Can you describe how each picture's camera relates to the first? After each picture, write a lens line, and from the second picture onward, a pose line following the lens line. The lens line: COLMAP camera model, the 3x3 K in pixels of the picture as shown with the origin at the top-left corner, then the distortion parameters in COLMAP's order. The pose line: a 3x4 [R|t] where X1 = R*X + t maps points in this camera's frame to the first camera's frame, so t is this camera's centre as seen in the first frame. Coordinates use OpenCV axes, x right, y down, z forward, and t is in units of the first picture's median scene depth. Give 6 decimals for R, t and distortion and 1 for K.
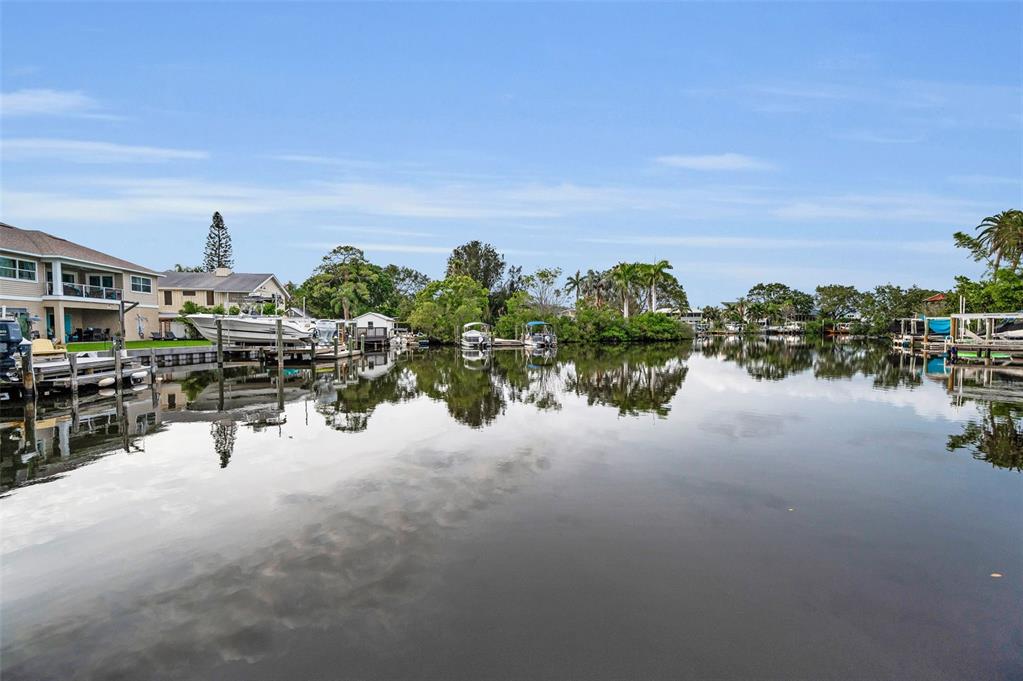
lens RADIAL K [[403.3, 0, 515.7], [0, 403.3, 338.6], [0, 0, 1]] dist [-0.001680, 0.000061]
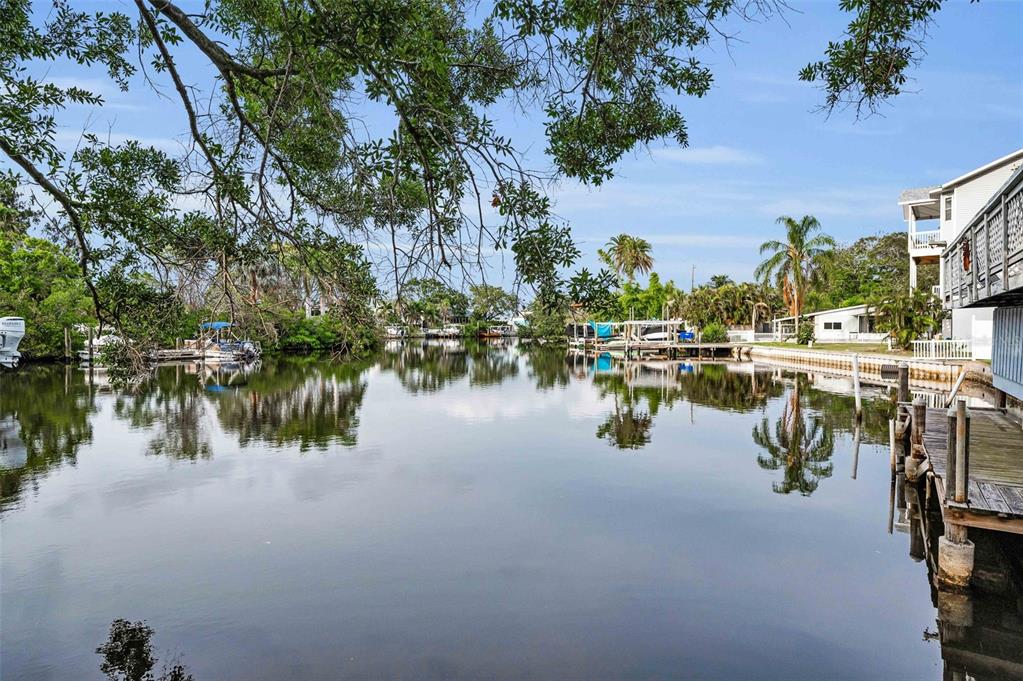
lens RADIAL K [[590.8, 0, 521.8], [0, 590.8, 336.3], [0, 0, 1]] dist [0.000457, 0.000874]
pose [[0.714796, -0.005388, 0.699312, -0.131152], [0.017302, 0.999800, -0.009983, -0.000032], [-0.699119, 0.019235, 0.714746, -0.025548]]
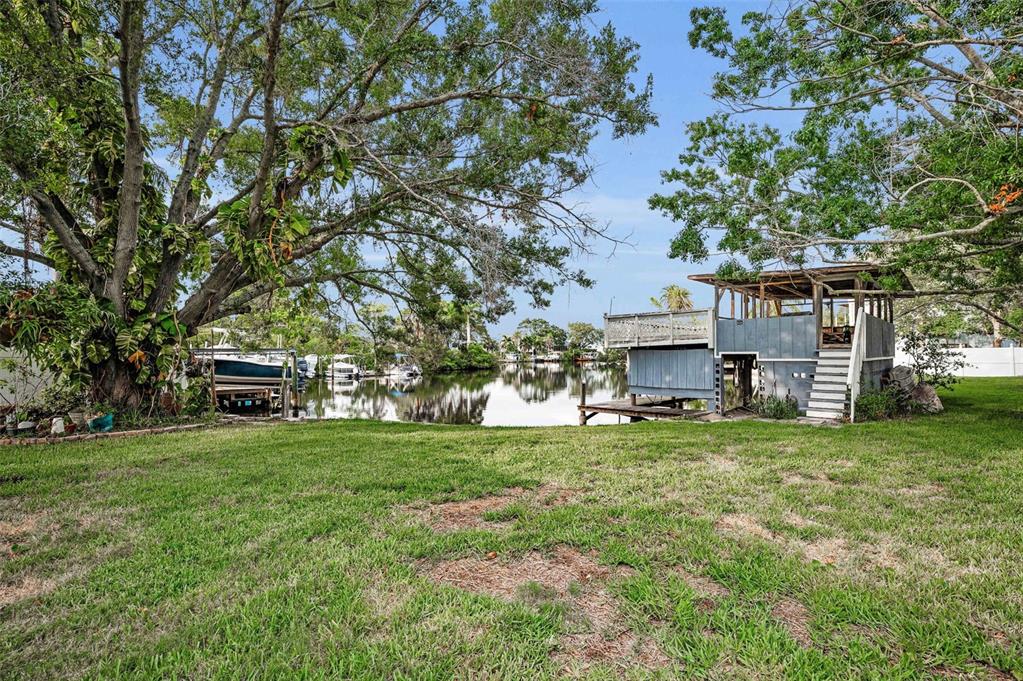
lens RADIAL K [[463.6, 0, 522.8], [0, 463.6, 342.3], [0, 0, 1]] dist [0.001509, 0.000272]
pose [[0.842158, 0.009626, 0.539144, -0.169428], [0.022551, 0.998337, -0.053051, 0.001143], [-0.538758, 0.056836, 0.840541, -0.136011]]
